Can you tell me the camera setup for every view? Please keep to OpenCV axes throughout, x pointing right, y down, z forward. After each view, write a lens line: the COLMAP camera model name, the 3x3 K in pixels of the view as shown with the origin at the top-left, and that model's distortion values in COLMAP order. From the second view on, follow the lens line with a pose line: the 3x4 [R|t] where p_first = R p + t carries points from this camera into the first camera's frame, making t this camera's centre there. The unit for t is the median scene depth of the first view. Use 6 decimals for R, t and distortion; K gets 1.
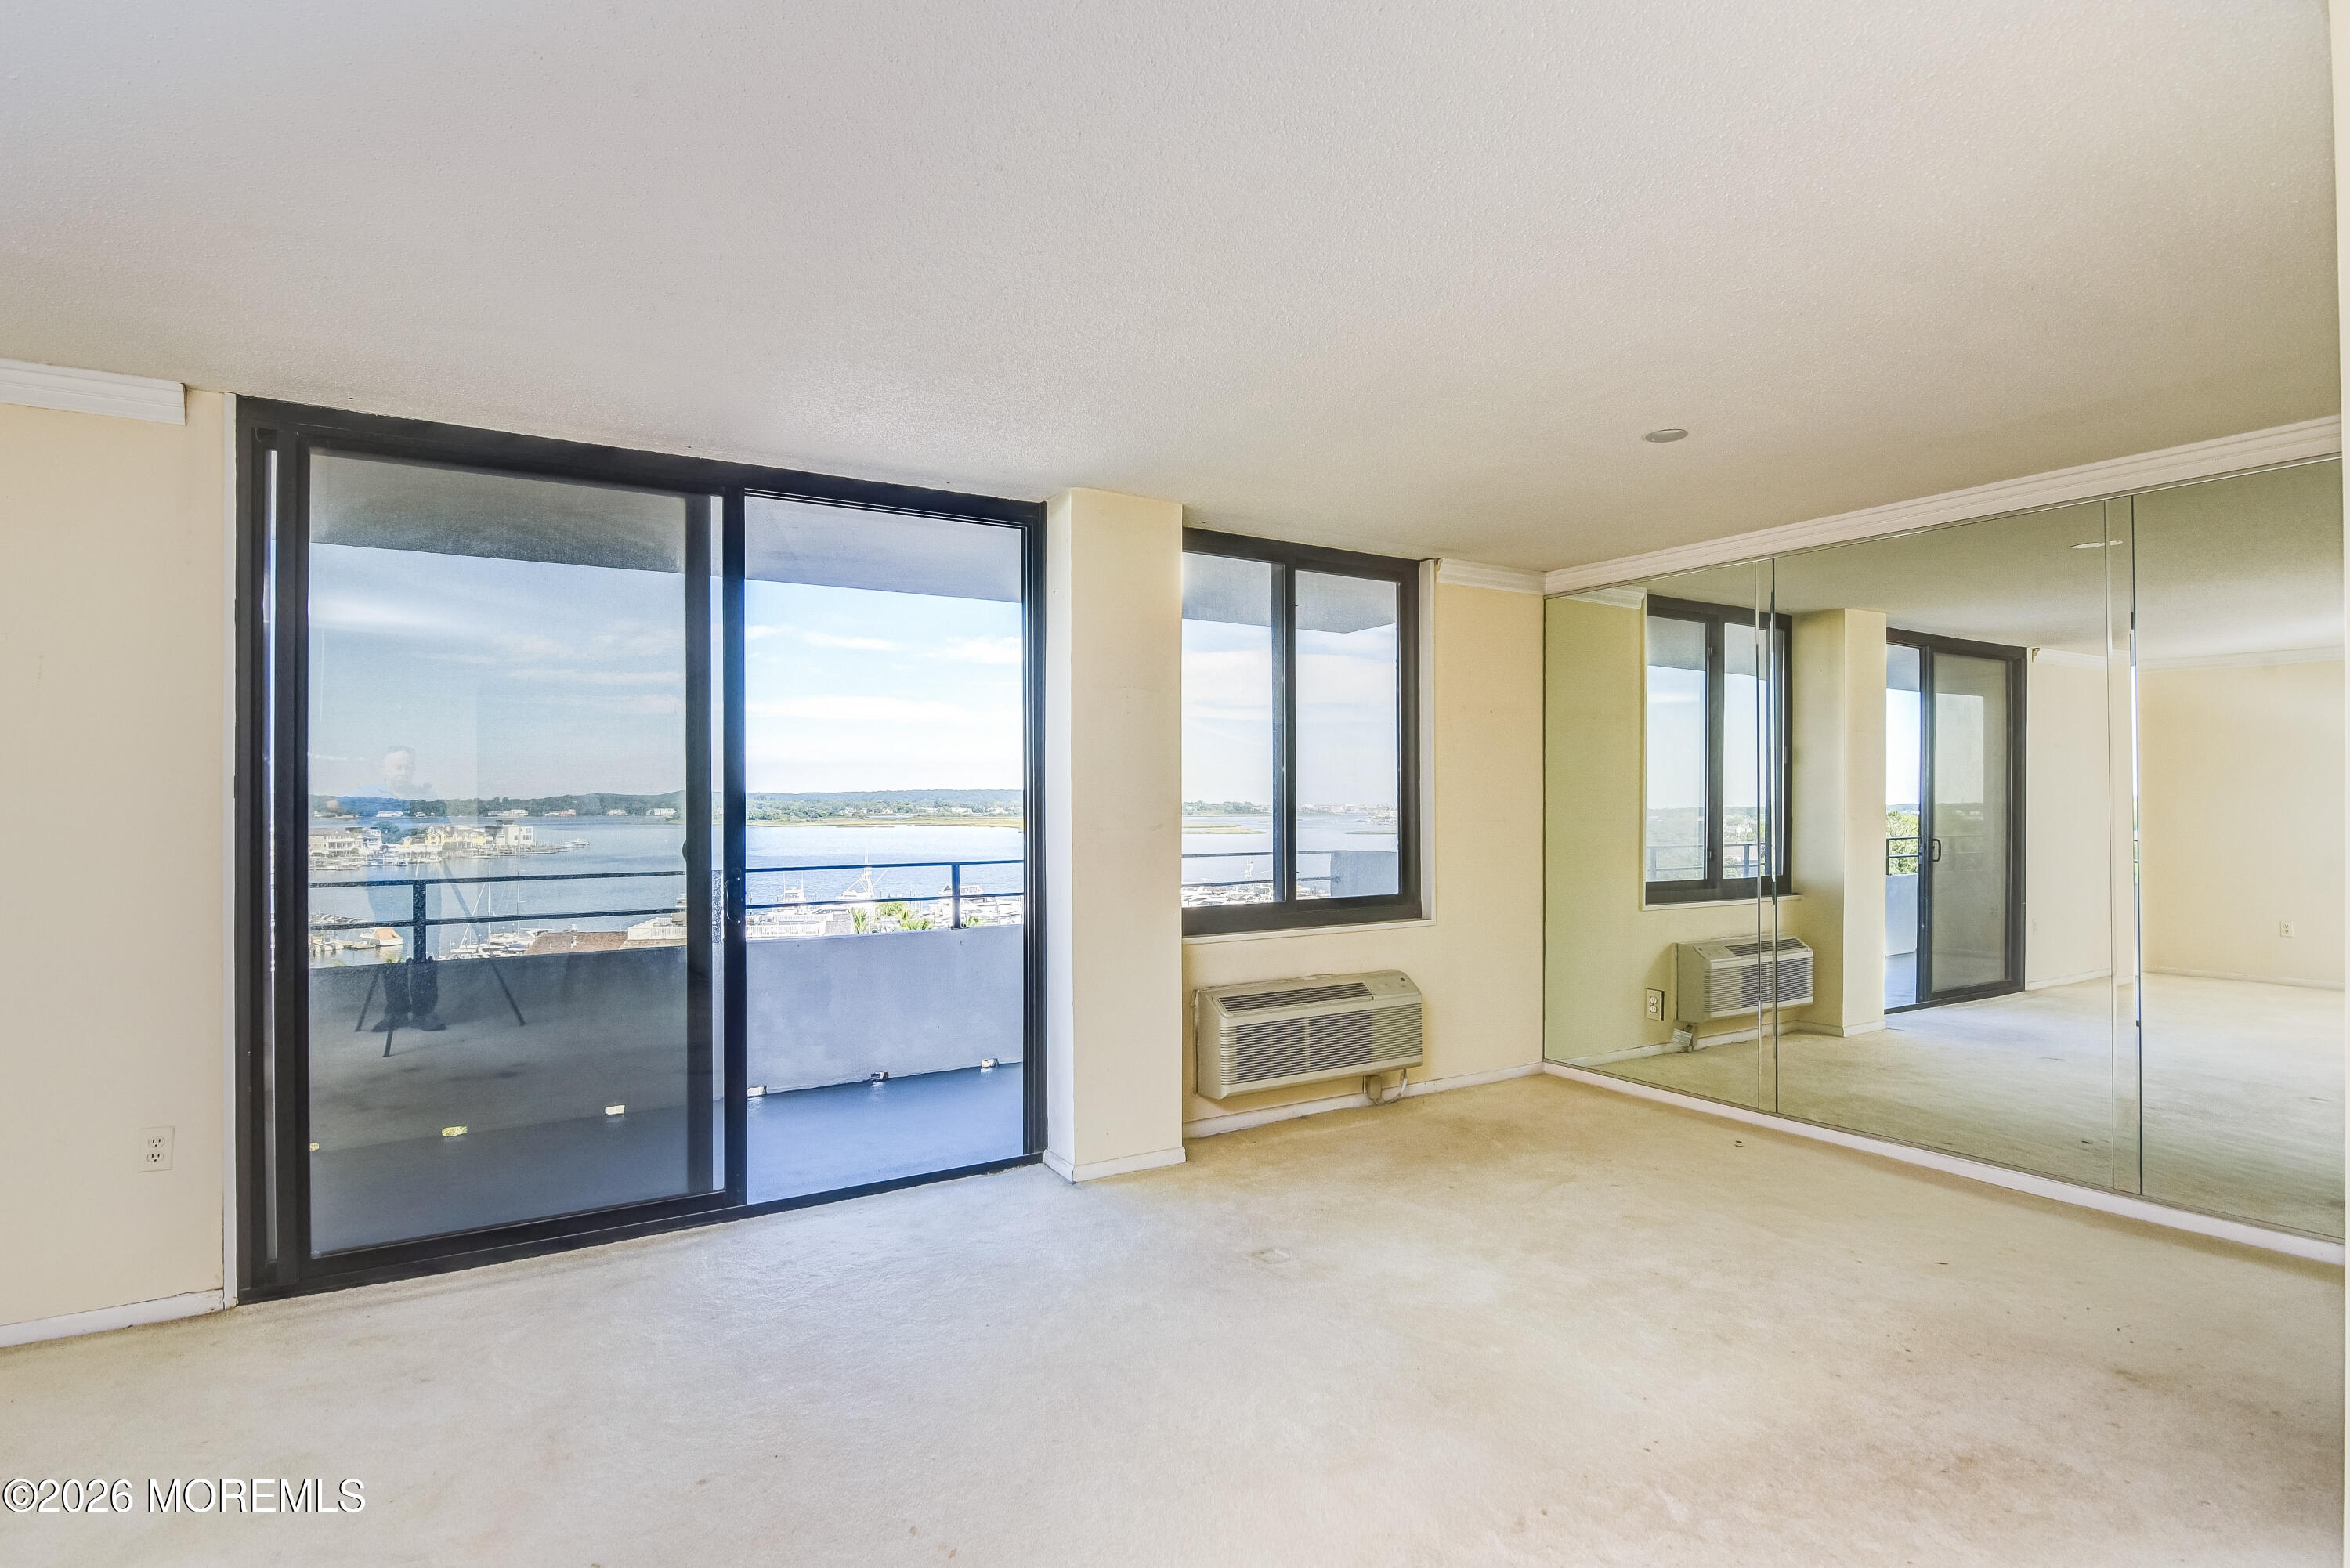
lens RADIAL K [[1199.4, 0, 1174.9], [0, 1199.4, 797.0], [0, 0, 1]] dist [-0.014514, -0.001276]
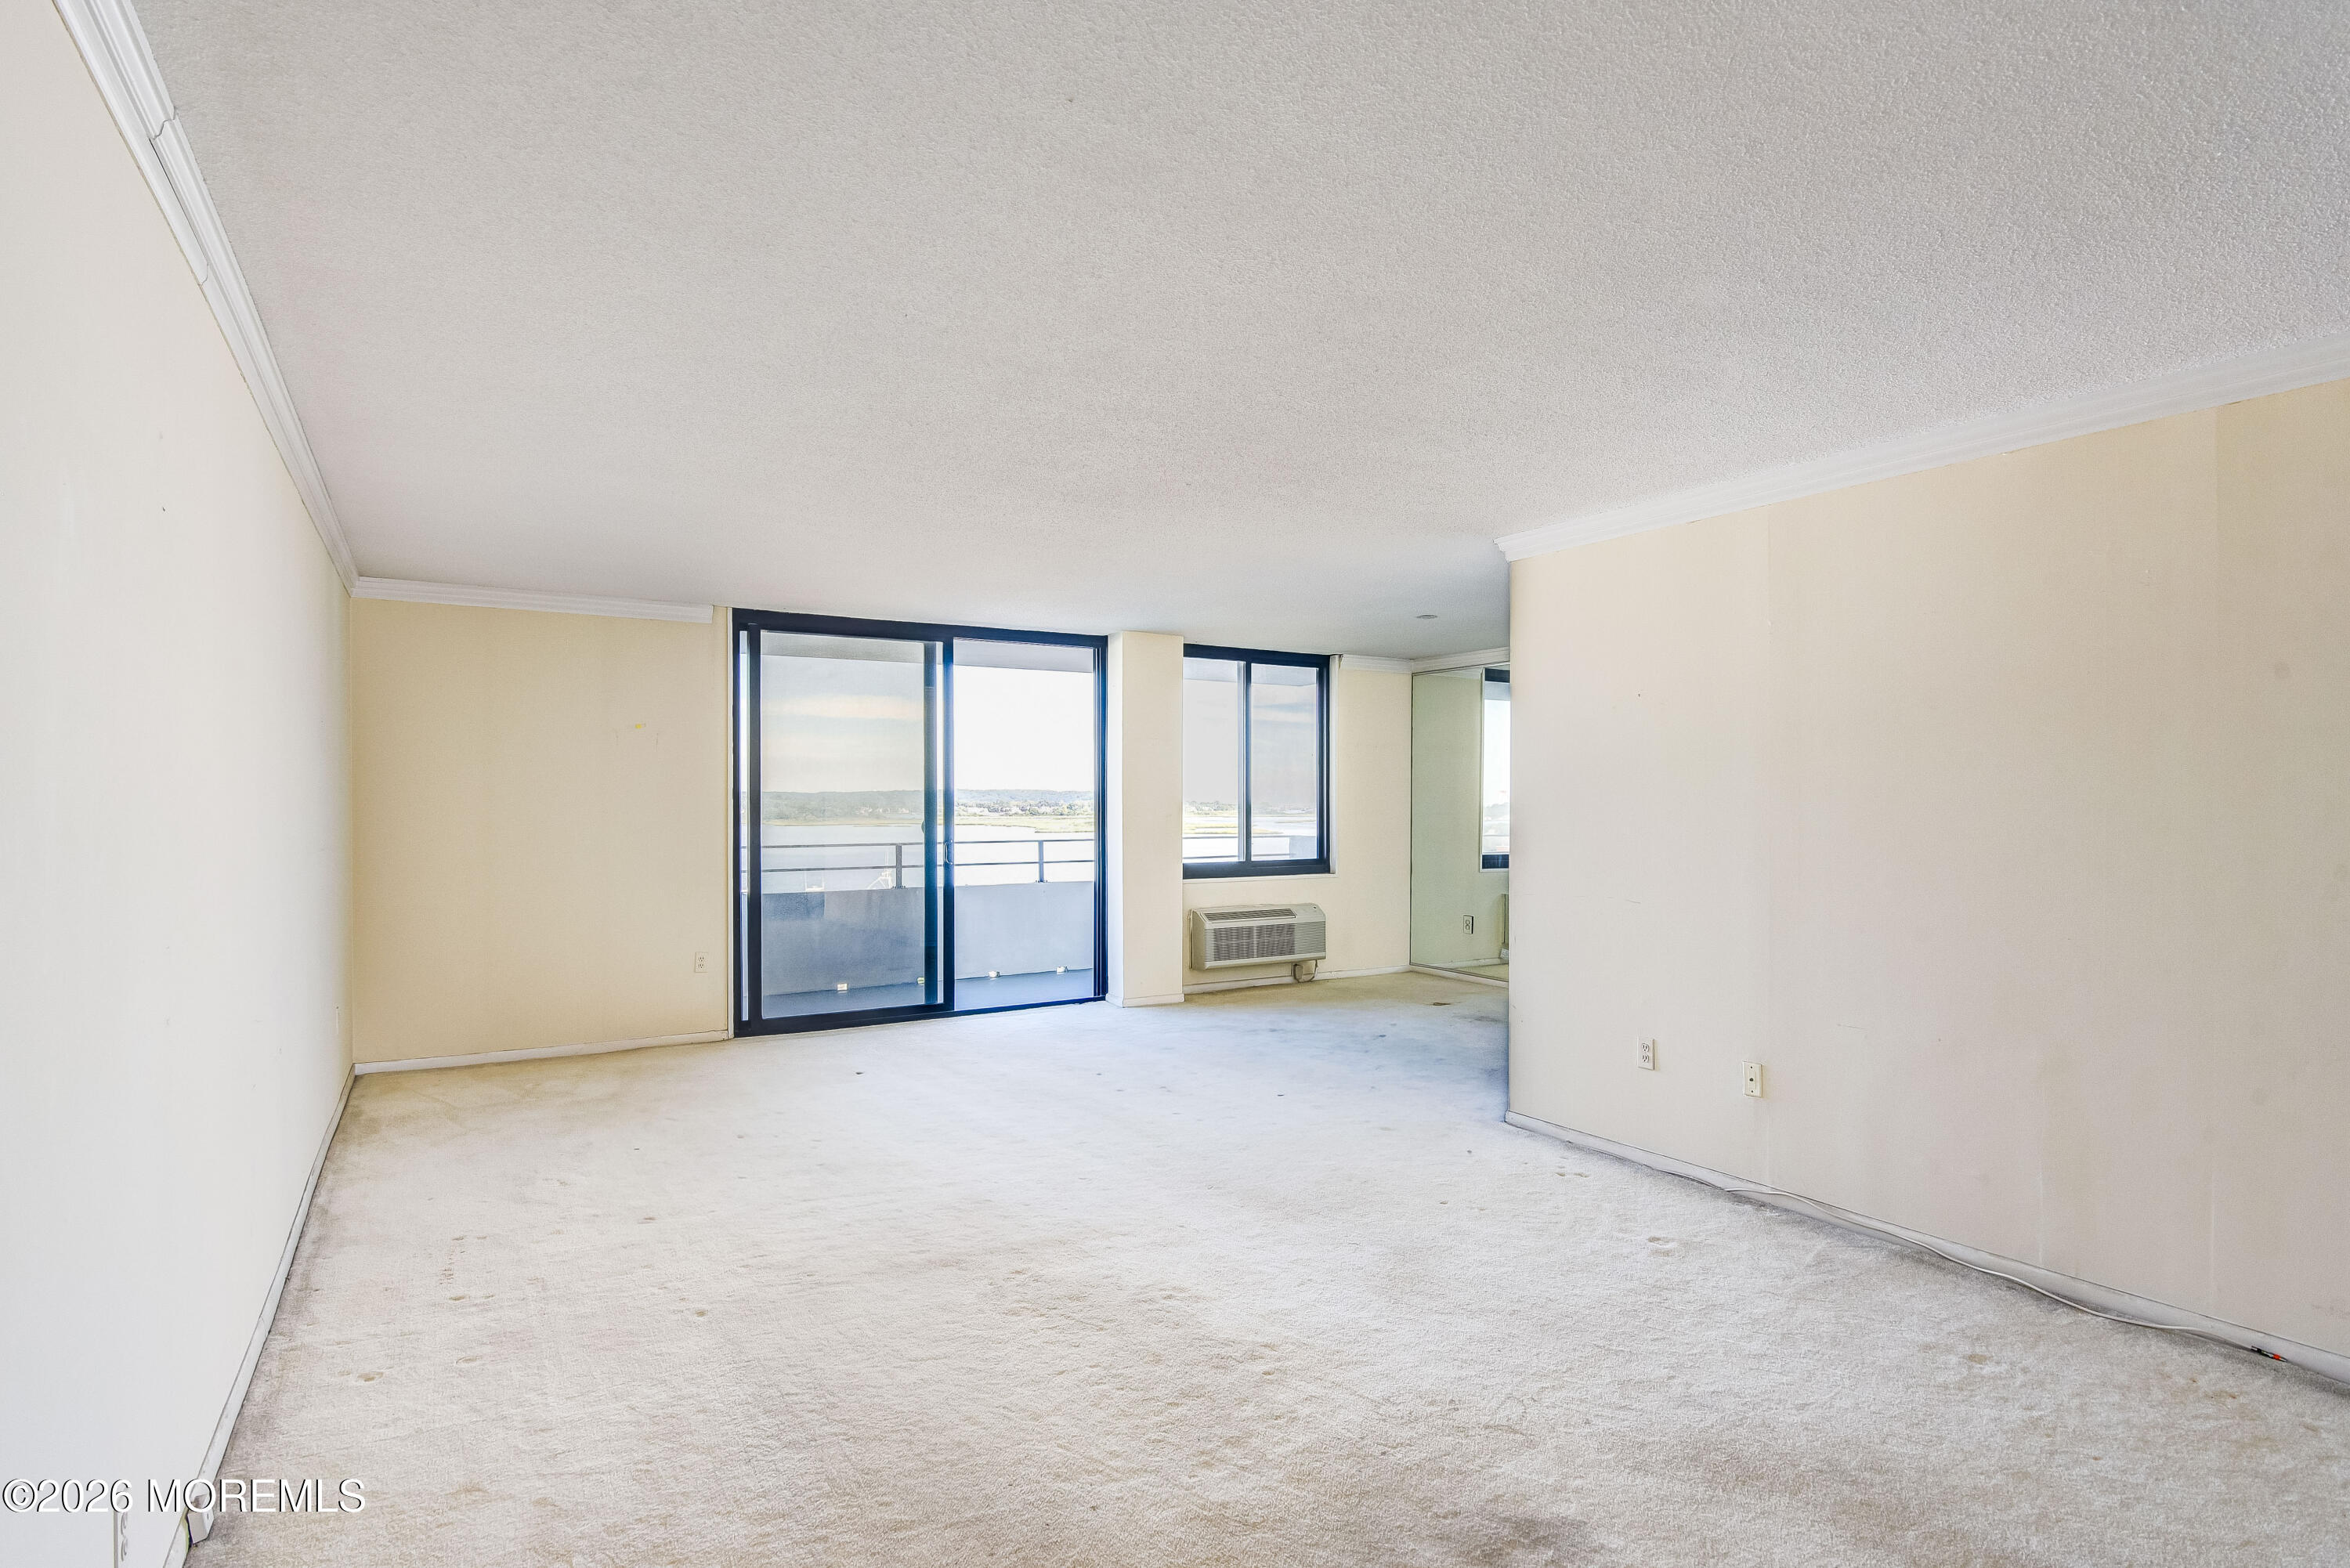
lens RADIAL K [[1199.4, 0, 1174.9], [0, 1199.4, 797.0], [0, 0, 1]] dist [-0.014514, -0.001276]
pose [[0.999913, 0.003930, -0.012598, 0.015171], [-0.003935, 0.999992, -0.000406, -0.002514], [0.012596, 0.000456, 0.999921, -0.768027]]
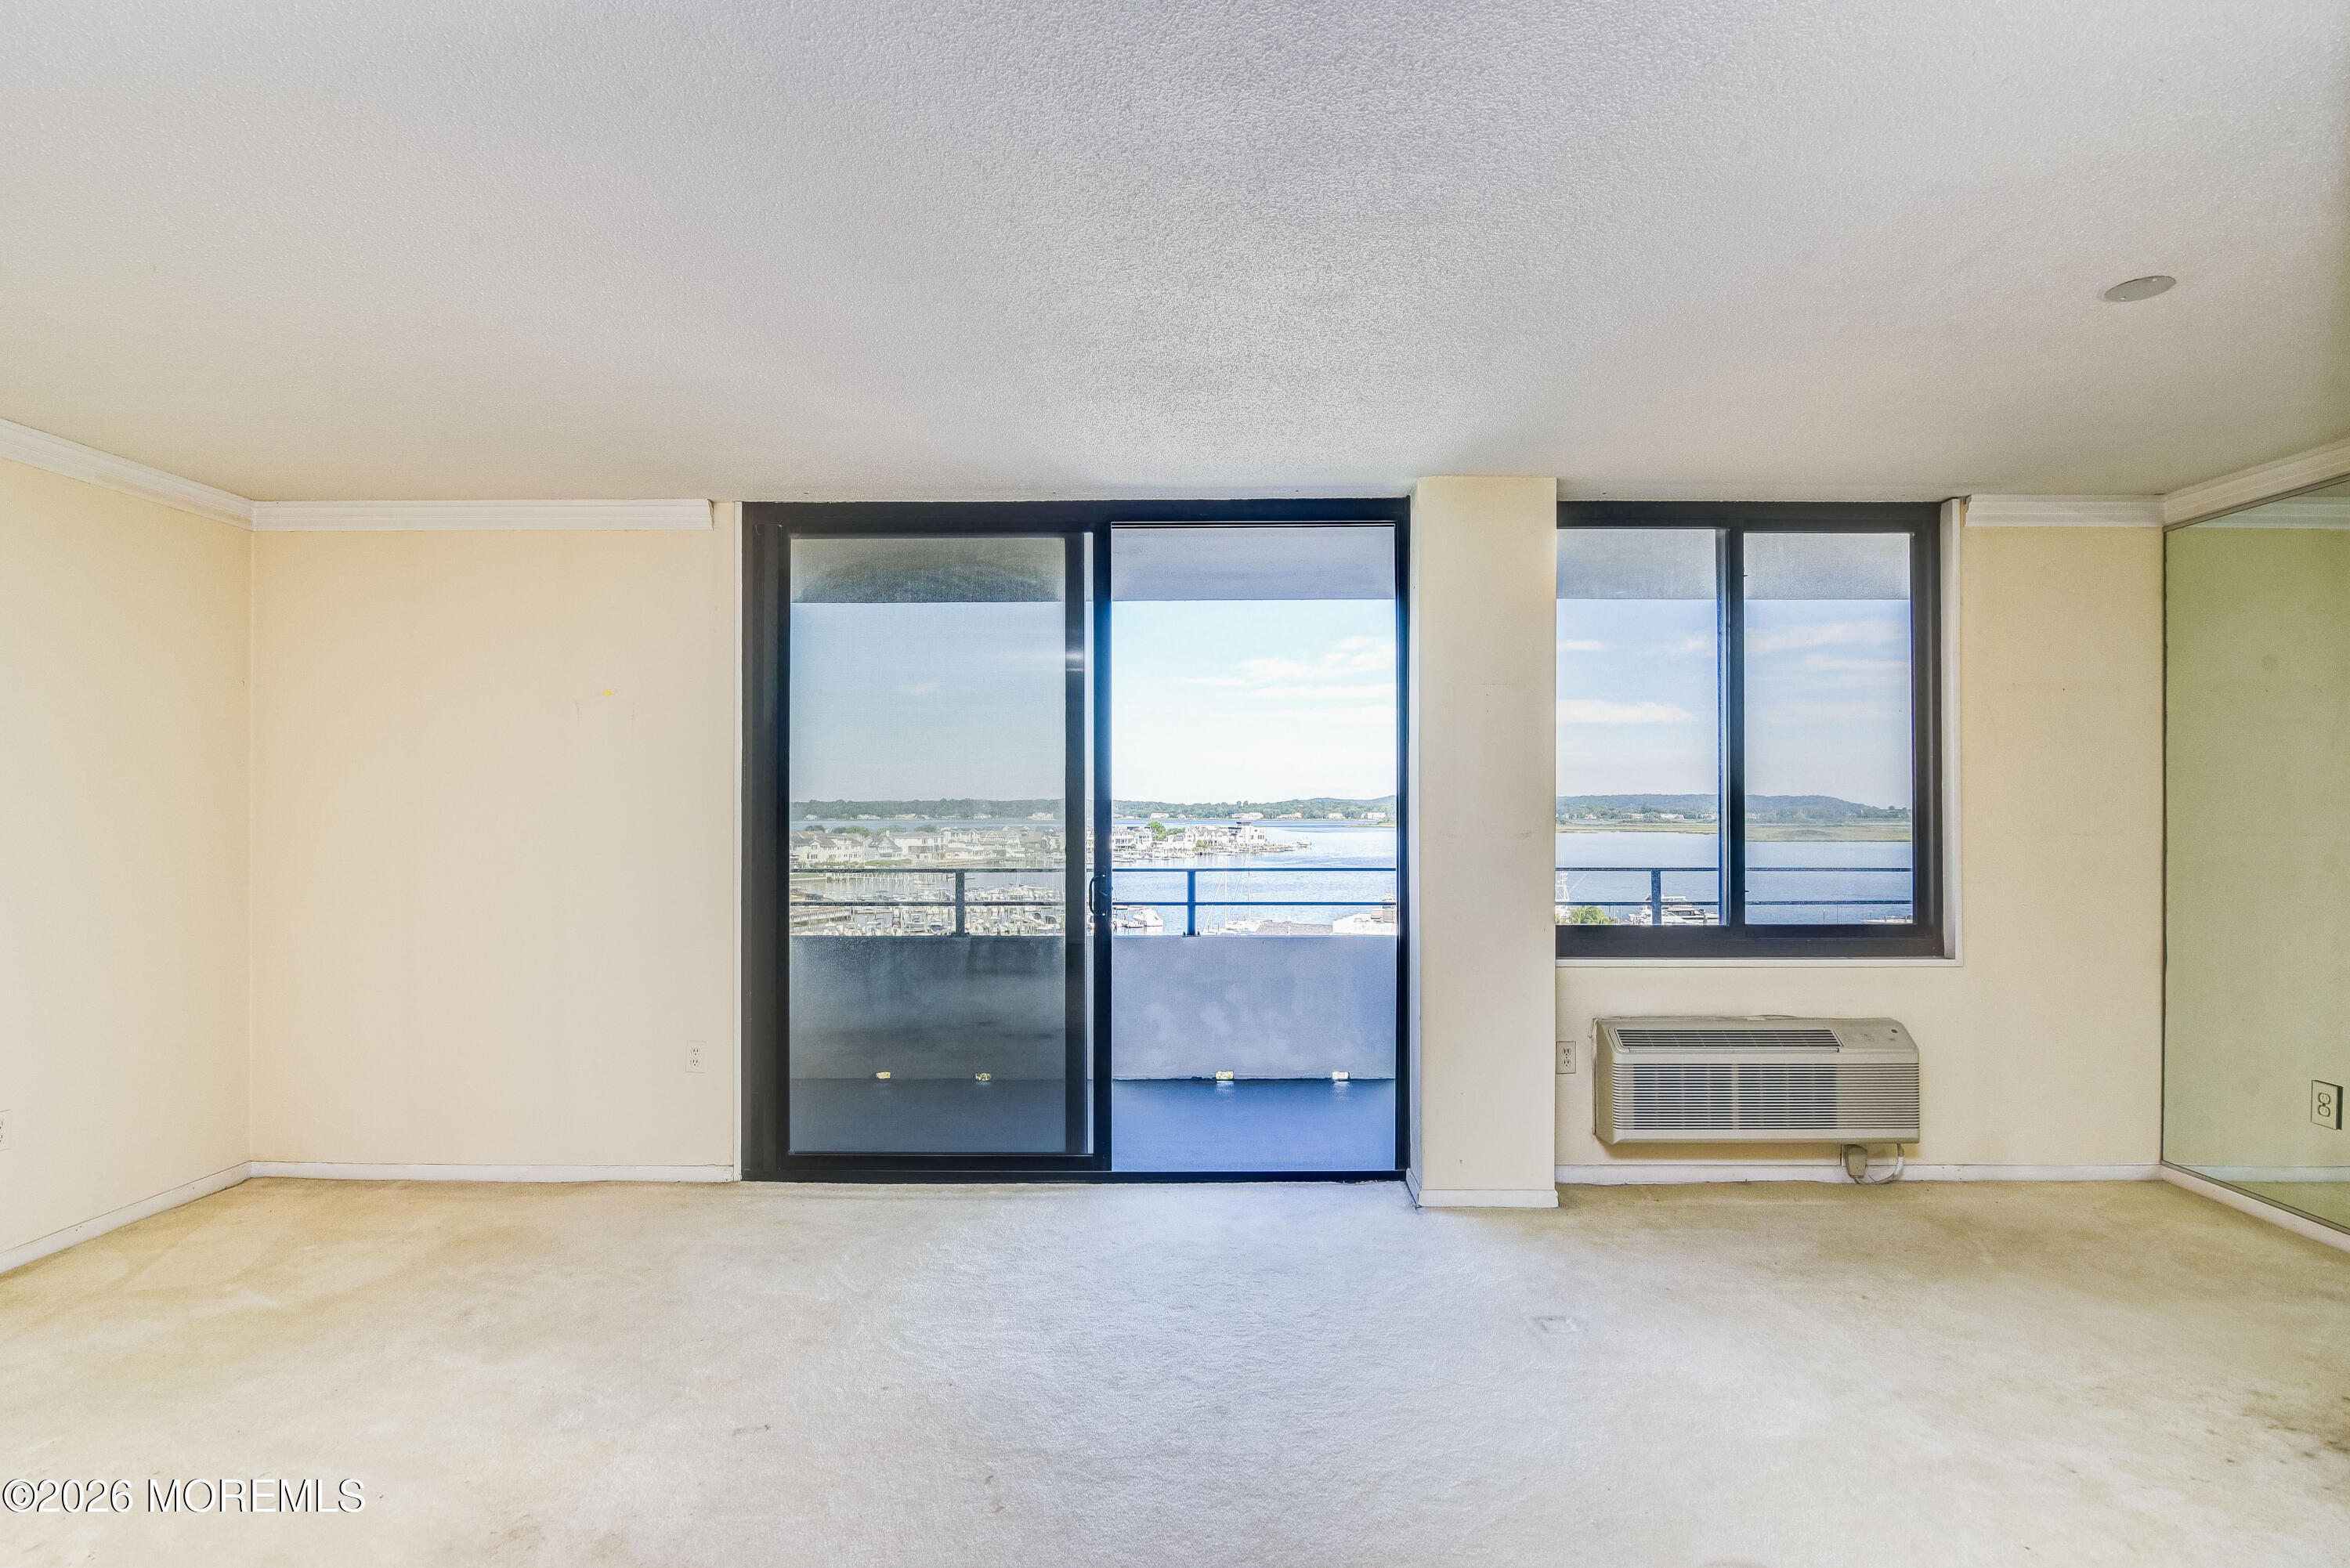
lens RADIAL K [[1199.4, 0, 1174.9], [0, 1199.4, 797.0], [0, 0, 1]] dist [-0.014514, -0.001276]
pose [[0.841874, -0.001524, -0.539671, 0.240676], [-0.000587, 0.999993, -0.003740, 0.000114], [0.539673, 0.003465, 0.841867, 0.084492]]
